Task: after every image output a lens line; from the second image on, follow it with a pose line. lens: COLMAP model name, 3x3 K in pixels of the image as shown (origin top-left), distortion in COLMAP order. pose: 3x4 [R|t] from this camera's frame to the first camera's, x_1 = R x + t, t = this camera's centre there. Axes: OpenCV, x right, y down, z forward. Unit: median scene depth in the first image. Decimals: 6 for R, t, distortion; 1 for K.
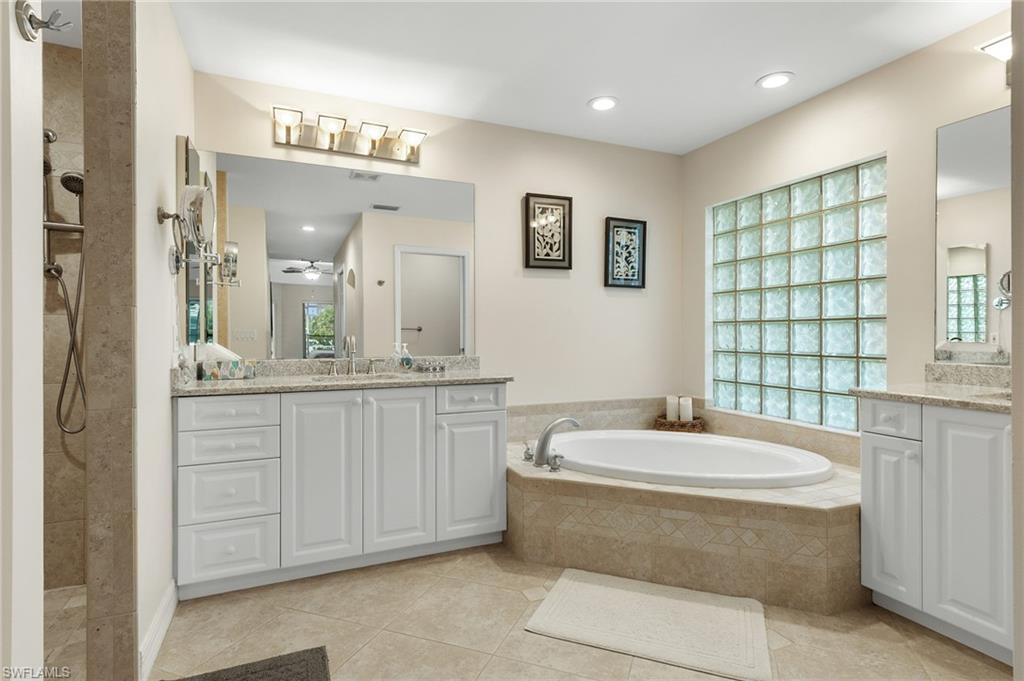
lens RADIAL K [[526.2, 0, 529.5], [0, 526.2, 328.0], [0, 0, 1]] dist [0.004591, 0.000507]
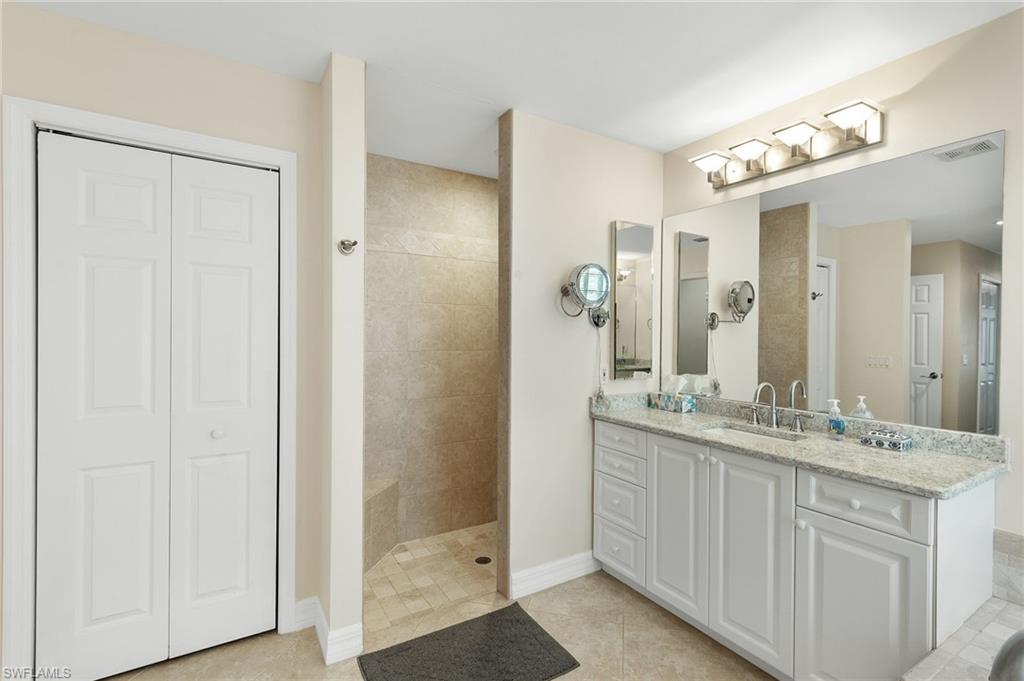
lens RADIAL K [[476.7, 0, 520.4], [0, 476.7, 331.4], [0, 0, 1]] dist [0.005410, -0.001299]
pose [[0.110419, 0.001202, -0.993884, 0.464329], [0.002496, 0.999996, 0.001487, -0.083172], [0.993882, -0.002645, 0.110416, 0.582753]]
